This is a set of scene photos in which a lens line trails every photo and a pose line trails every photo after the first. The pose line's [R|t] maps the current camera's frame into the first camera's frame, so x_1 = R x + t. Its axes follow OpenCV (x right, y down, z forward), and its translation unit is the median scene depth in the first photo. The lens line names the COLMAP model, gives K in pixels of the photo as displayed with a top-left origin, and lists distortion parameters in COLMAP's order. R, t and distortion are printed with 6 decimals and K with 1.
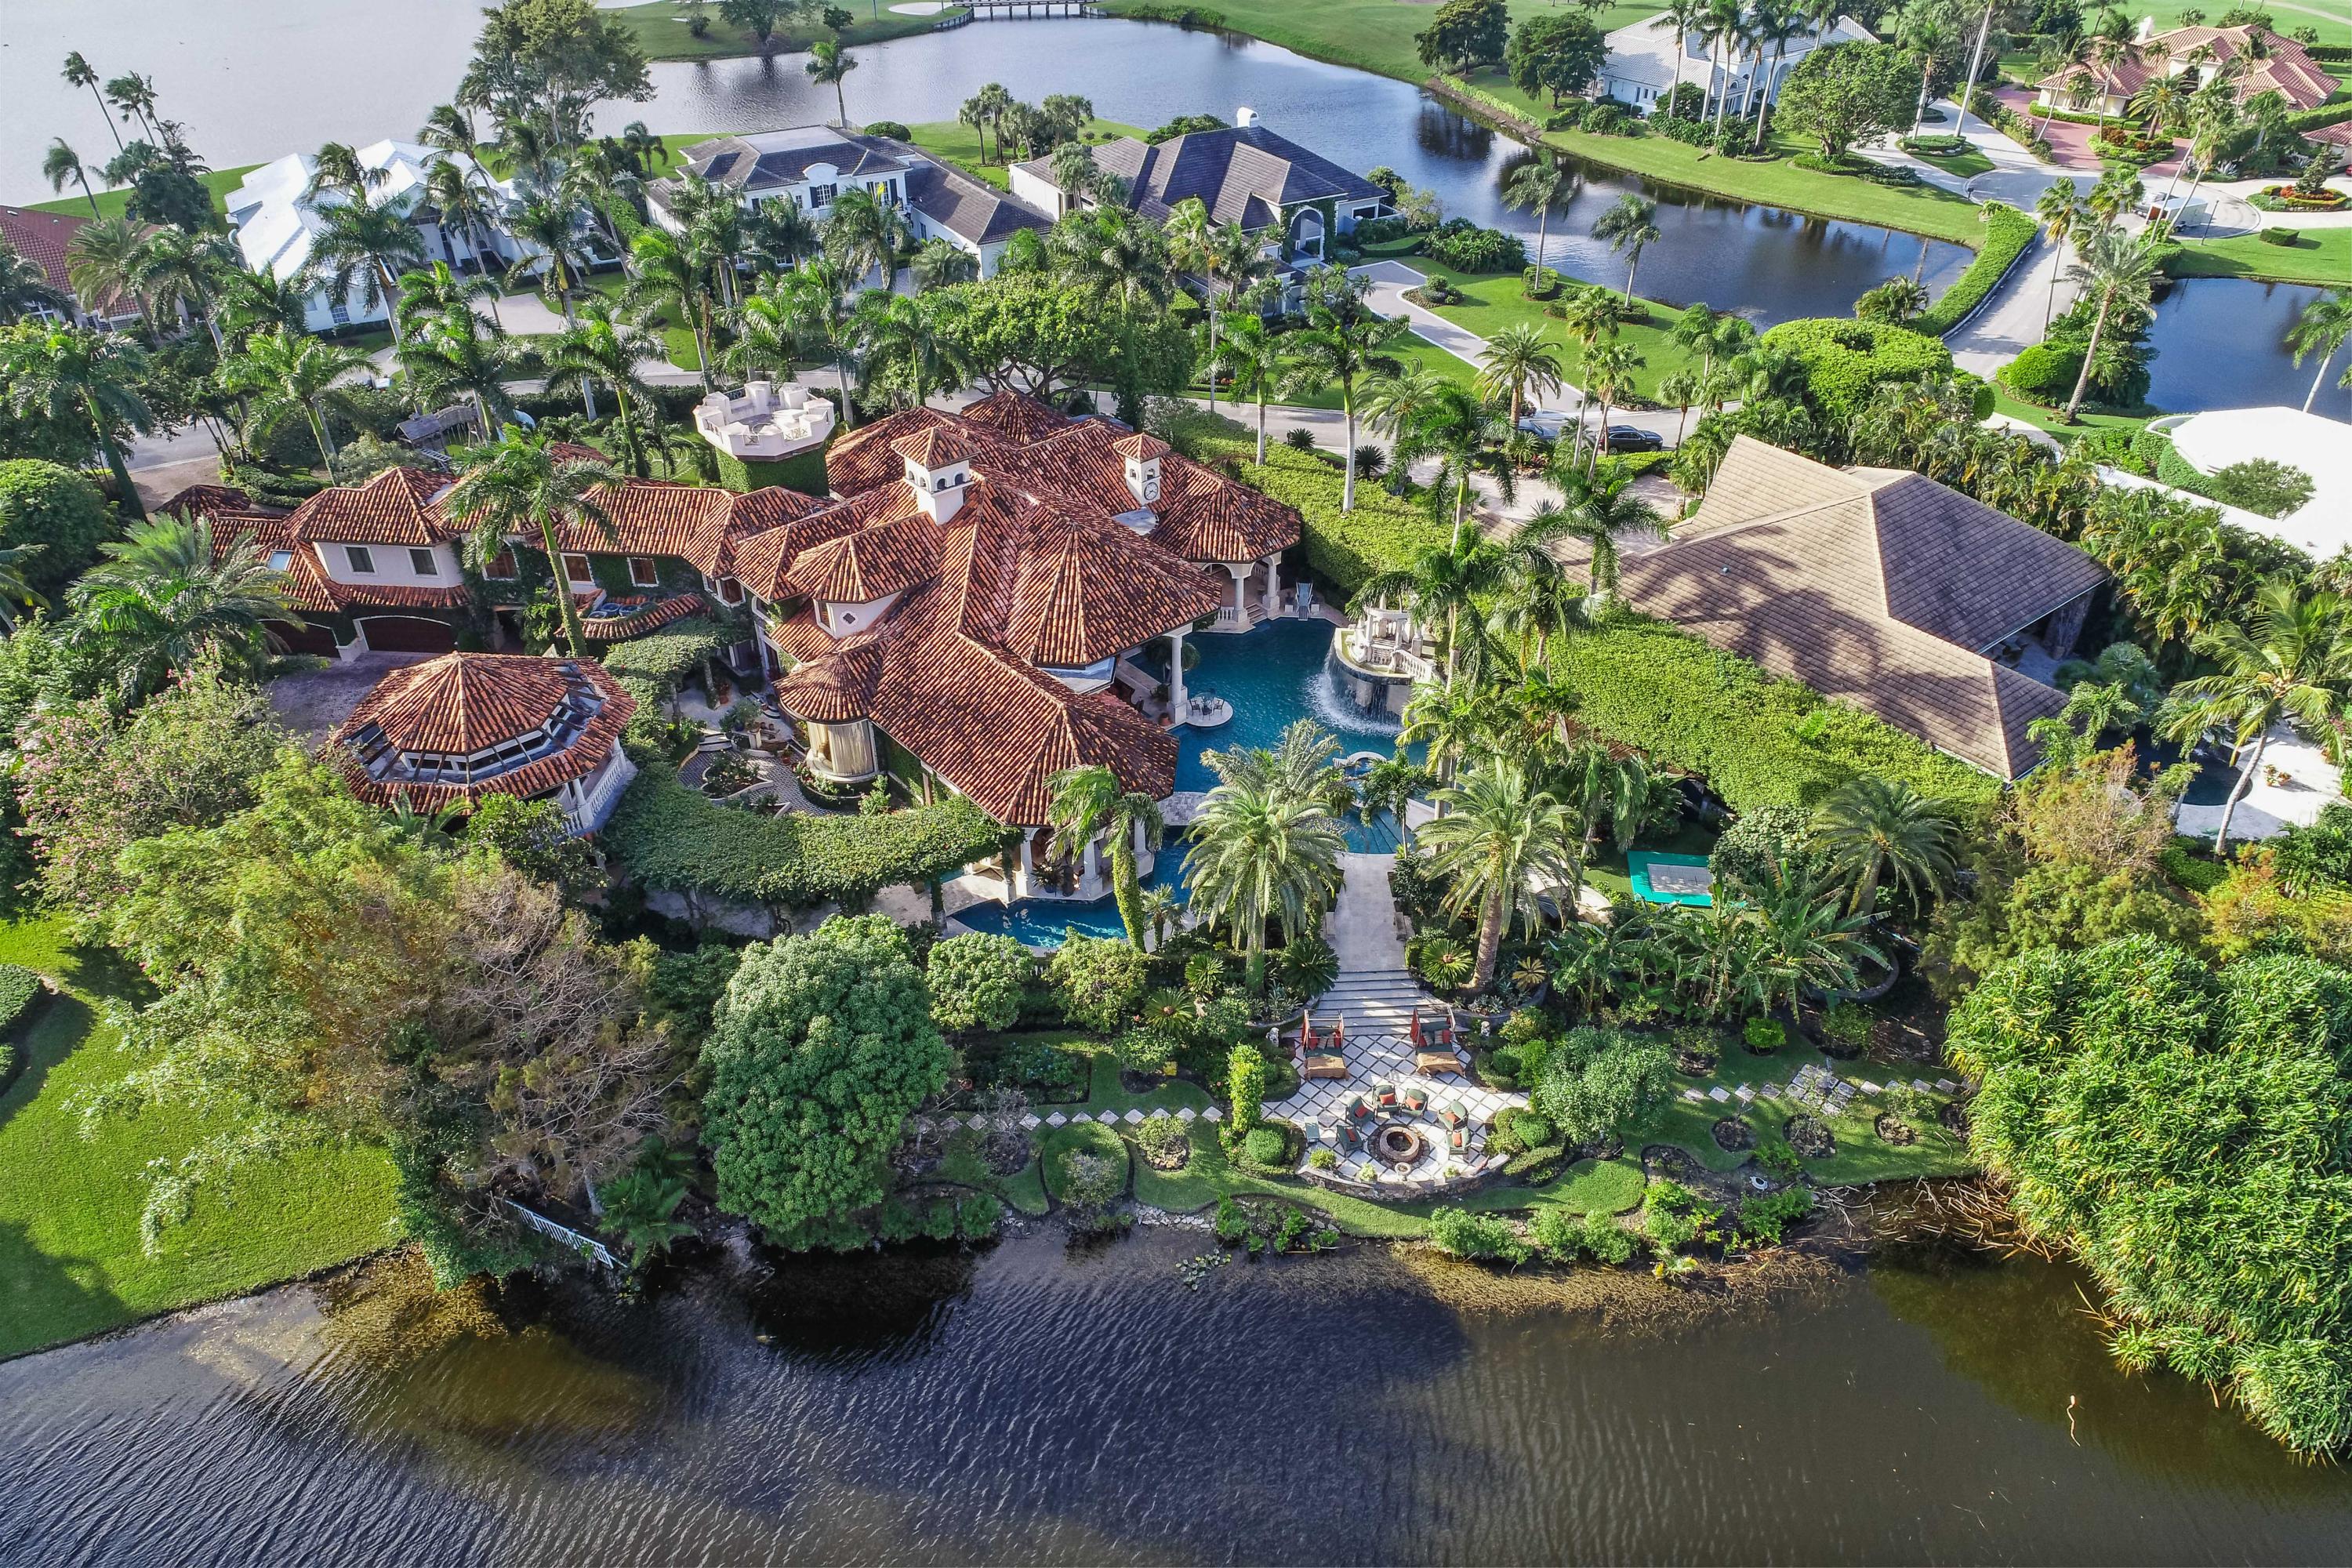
lens RADIAL K [[1563.5, 0, 1173.7], [0, 1563.5, 788.1], [0, 0, 1]] dist [-0.000696, 0.000861]
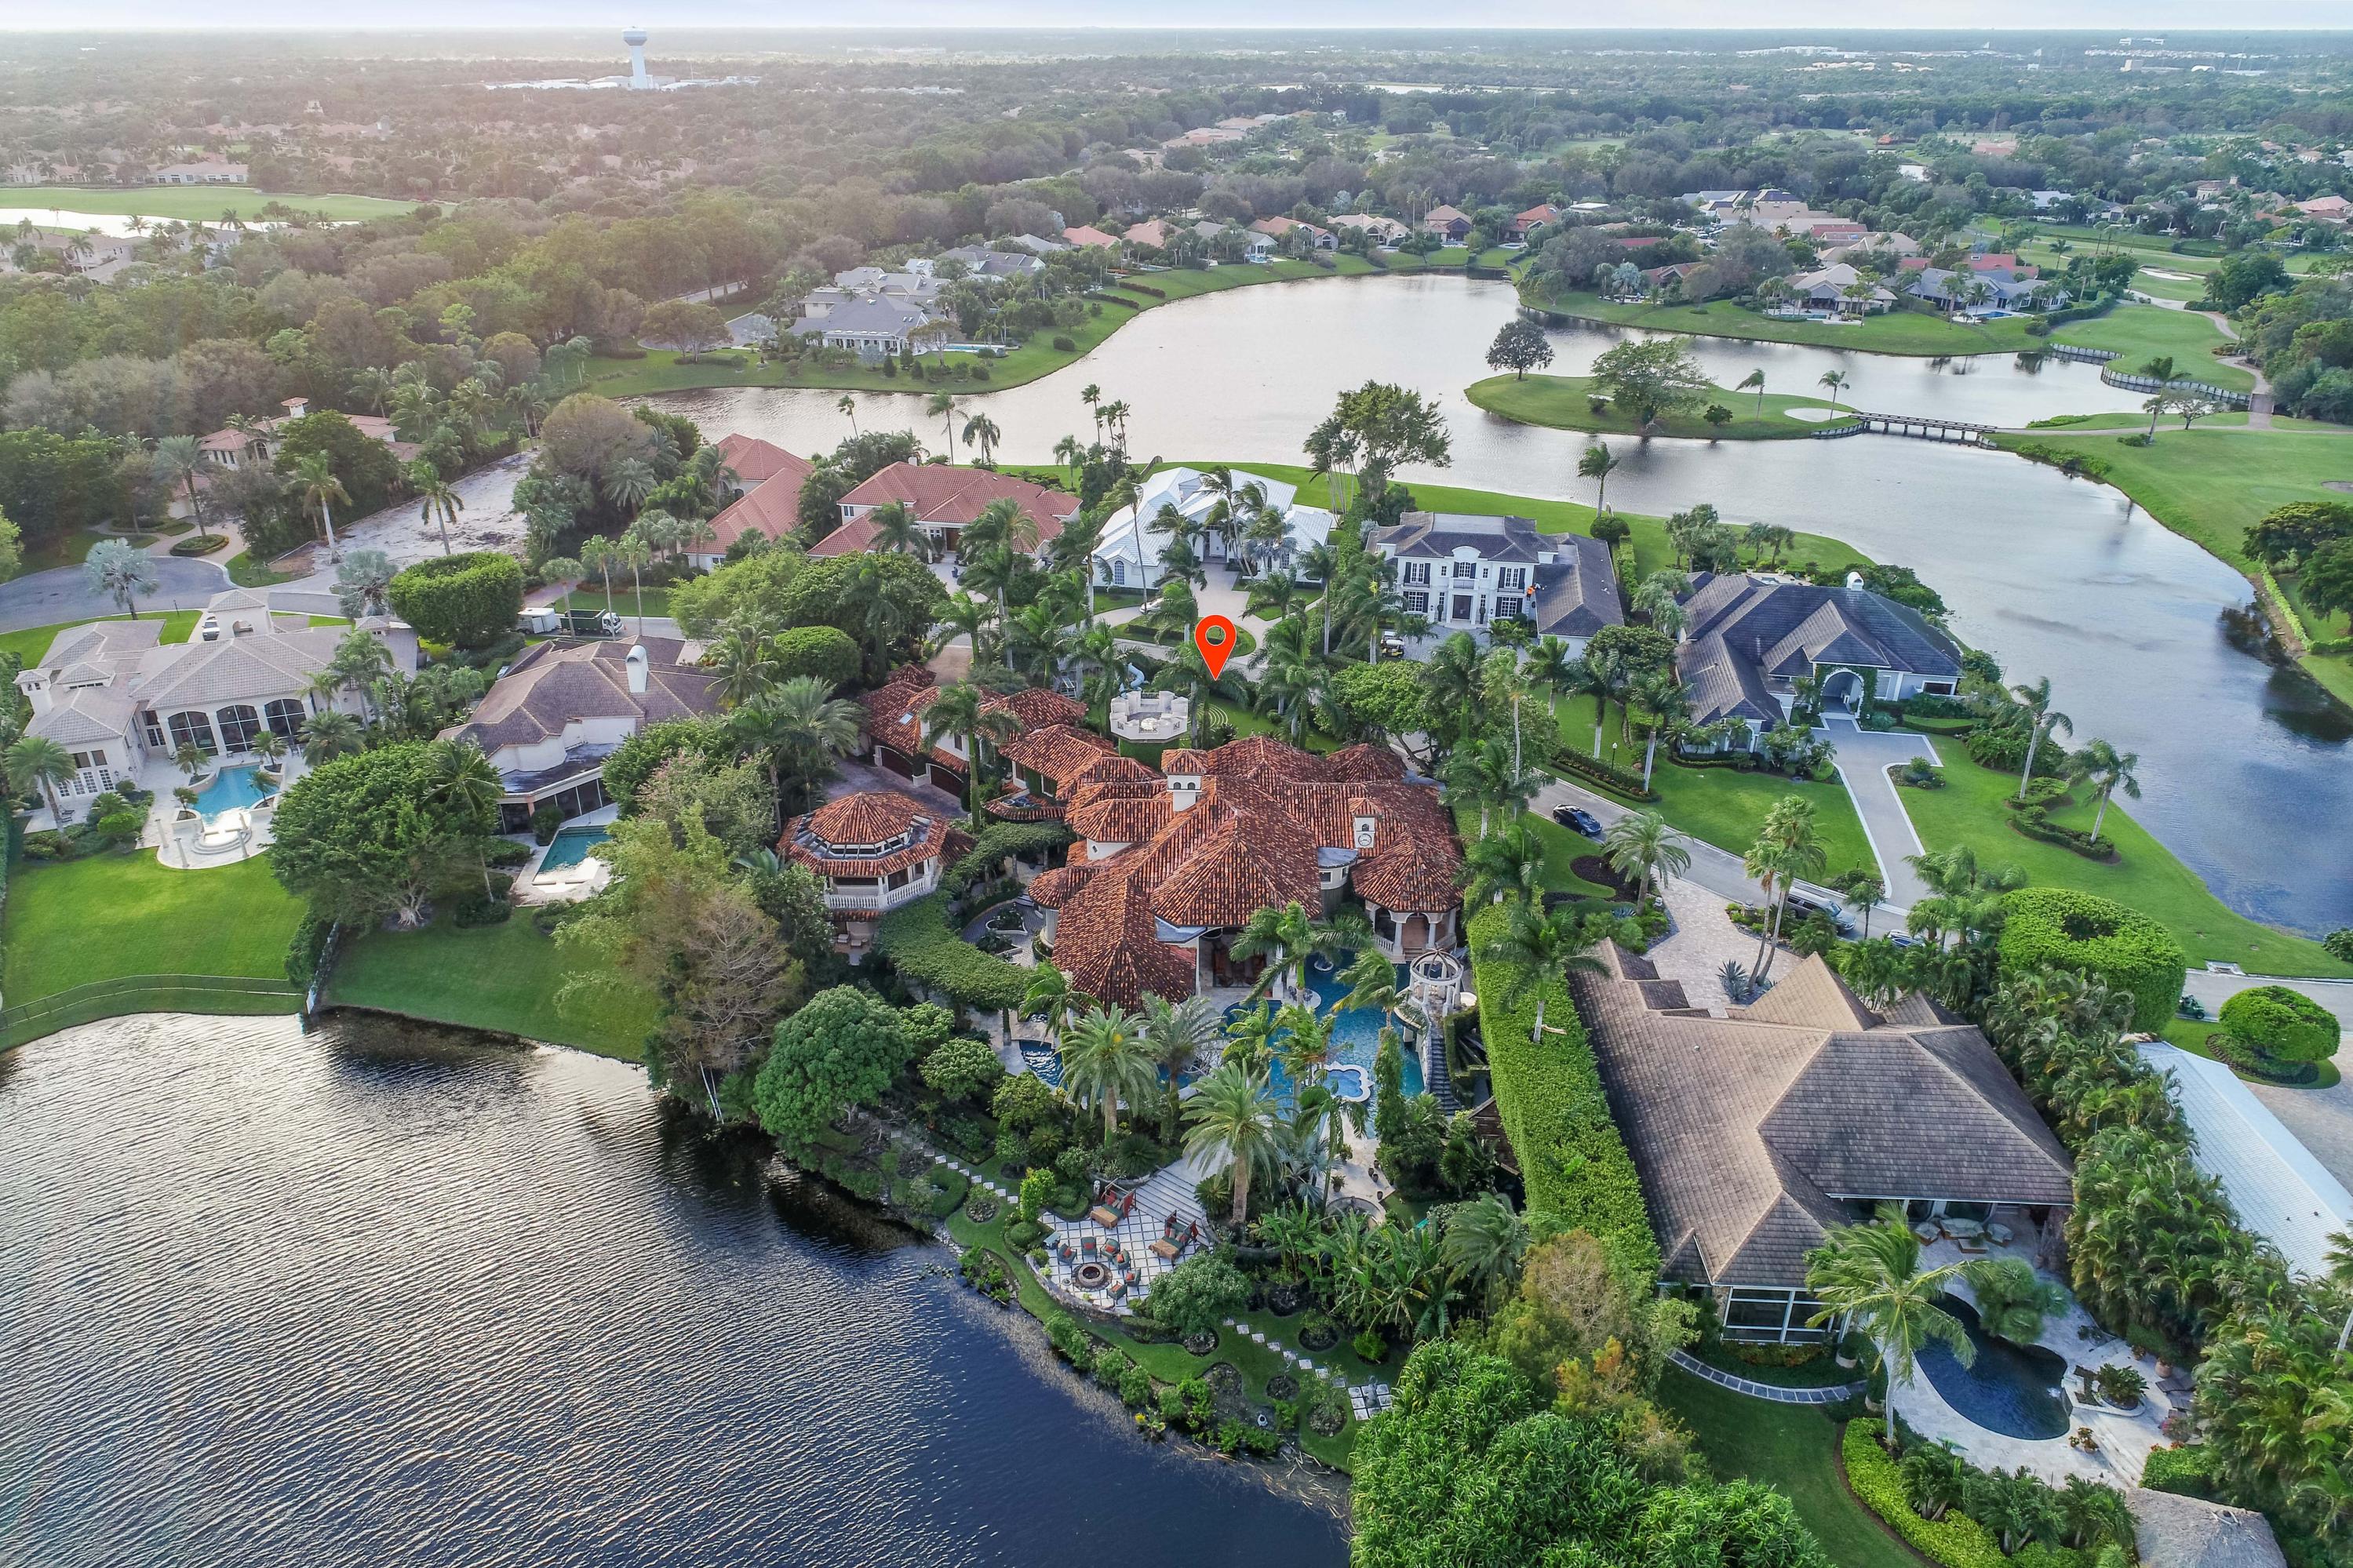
lens RADIAL K [[1564.0, 0, 1185.4], [0, 1564.0, 797.6], [0, 0, 1]] dist [-0.000696, 0.000861]
pose [[0.761374, 0.290072, -0.579800, 0.694250], [-0.380561, 0.923997, -0.037467, -0.124466], [0.524865, 0.249176, 0.813897, -0.201442]]
